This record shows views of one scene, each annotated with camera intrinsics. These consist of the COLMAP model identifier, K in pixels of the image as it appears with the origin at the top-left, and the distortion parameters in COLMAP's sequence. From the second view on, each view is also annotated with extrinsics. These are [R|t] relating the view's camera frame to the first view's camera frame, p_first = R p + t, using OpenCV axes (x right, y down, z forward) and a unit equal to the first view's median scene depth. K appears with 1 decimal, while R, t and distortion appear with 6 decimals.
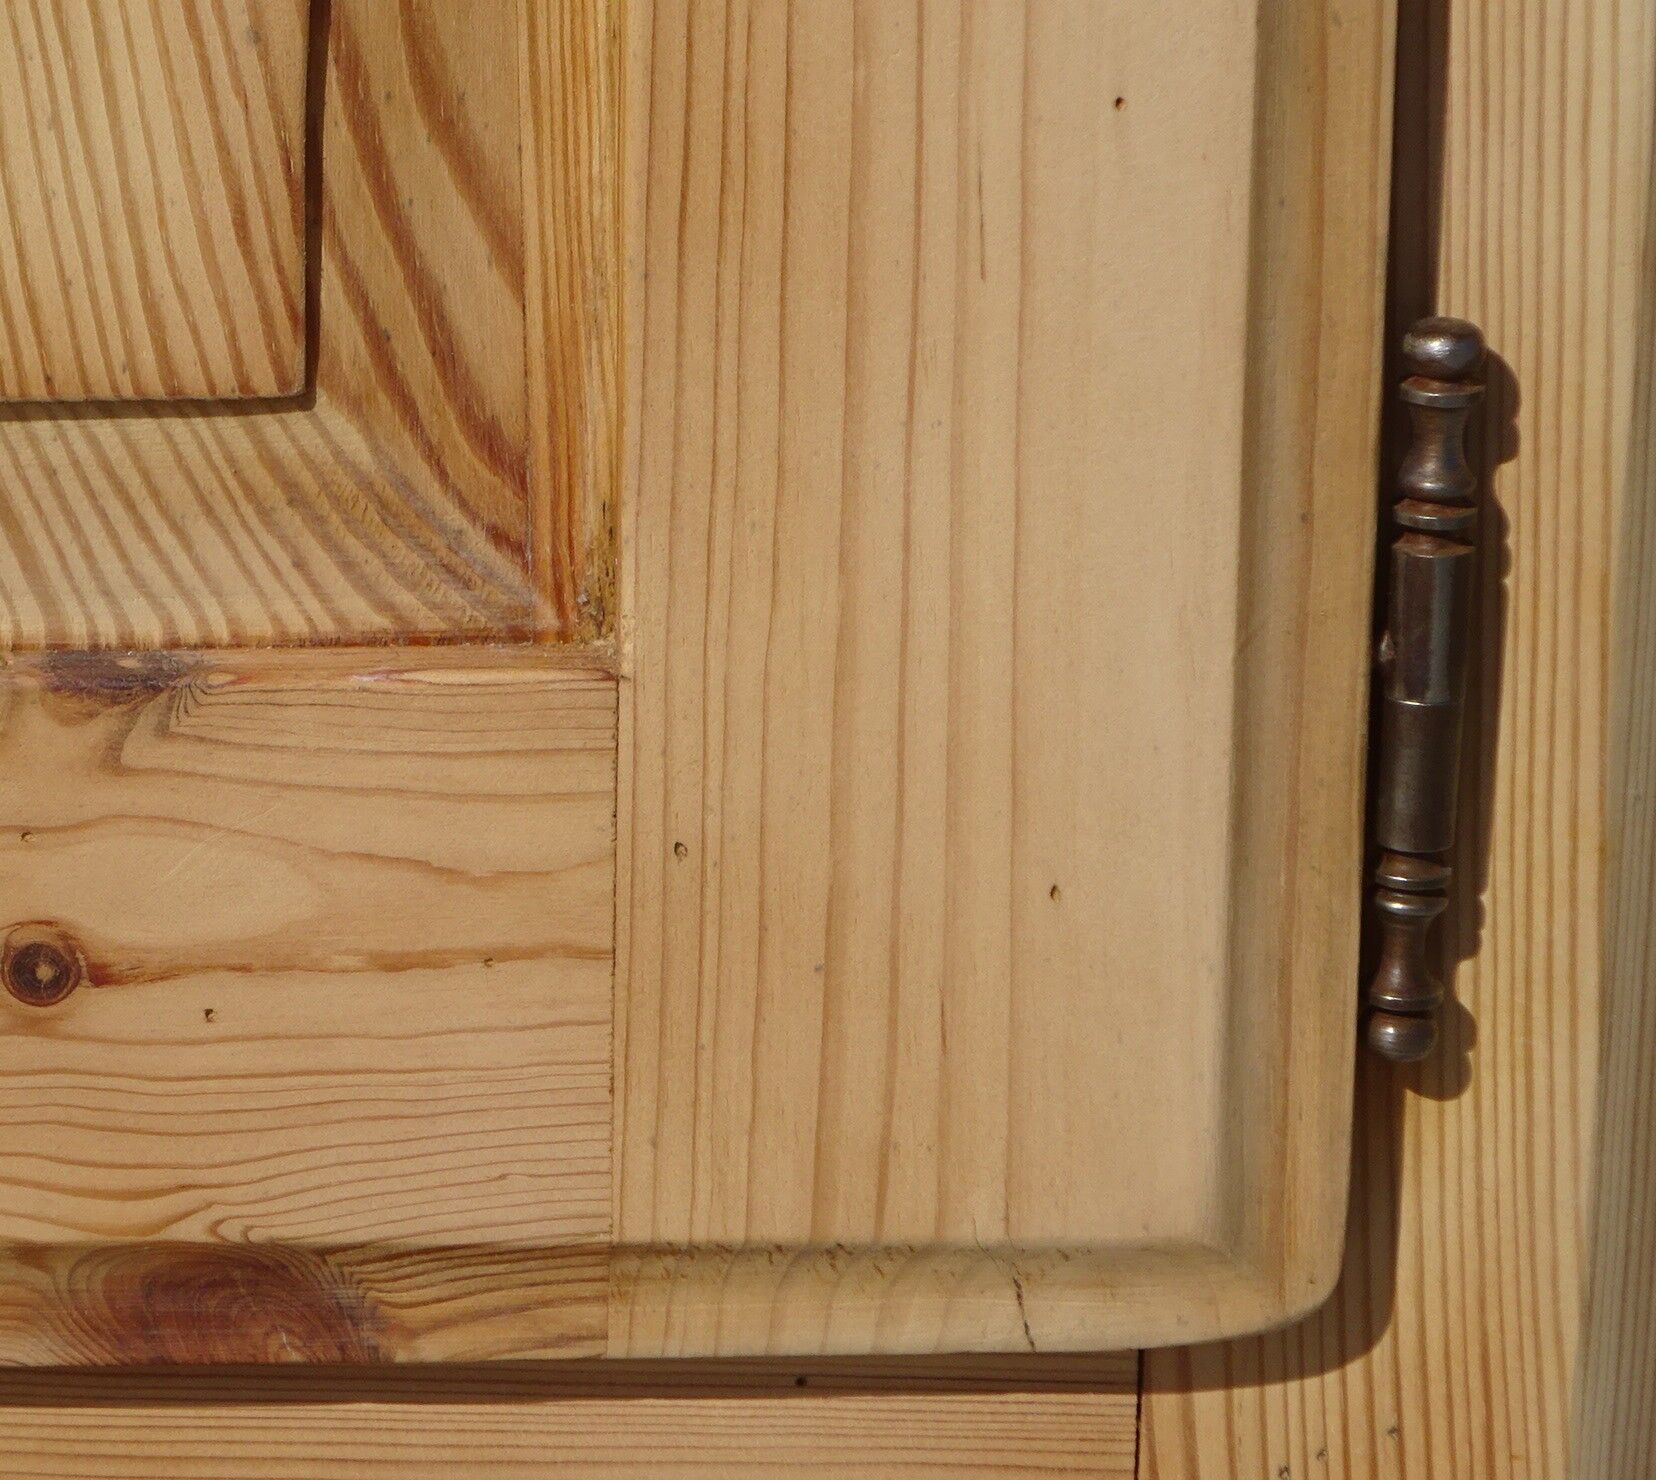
lens RADIAL K [[8721.6, 0, 809.8], [0, 8721.6, 748.3], [0, 0, 1]] dist [-0.180517, 0.000000]
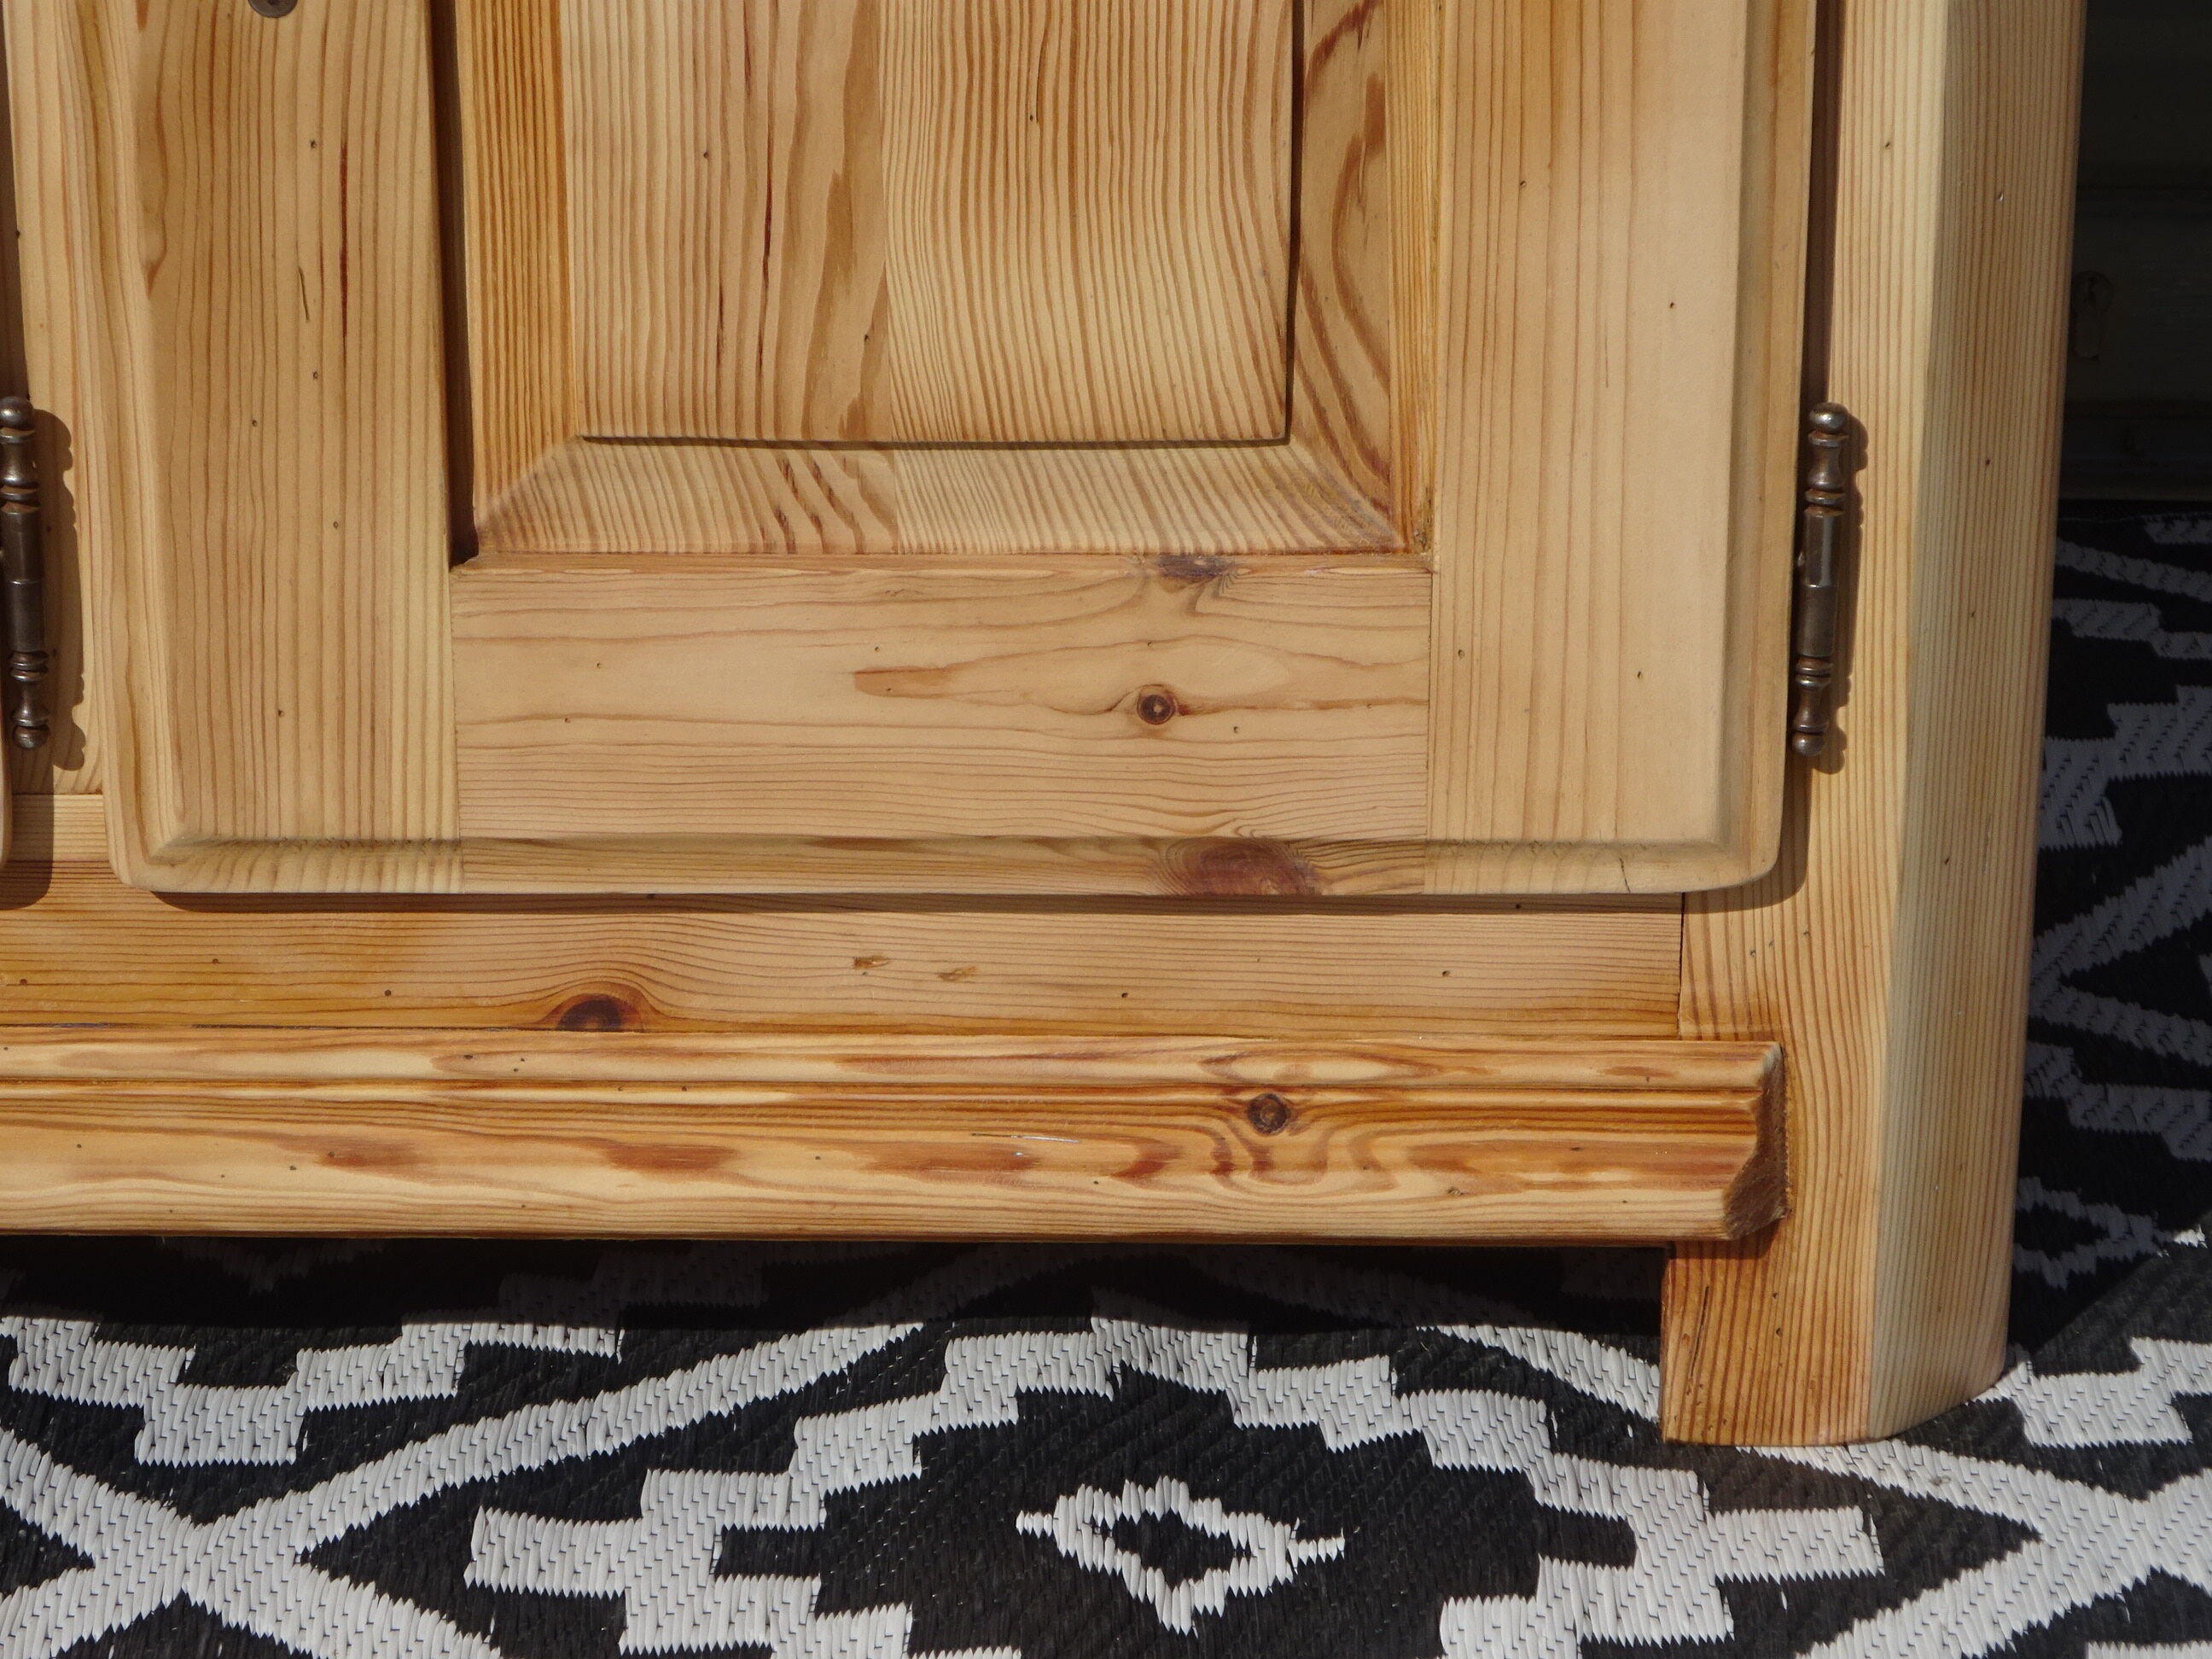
lens RADIAL K [[6649.8, 0, 1104.8], [0, 6649.8, 838.5], [0, 0, 1]] dist [-0.001612, 0.000000]
pose [[0.997356, 0.011933, -0.071691, 0.014945], [-0.007039, 0.997652, 0.068128, -0.052499], [0.072335, -0.067444, 0.995097, -0.604106]]
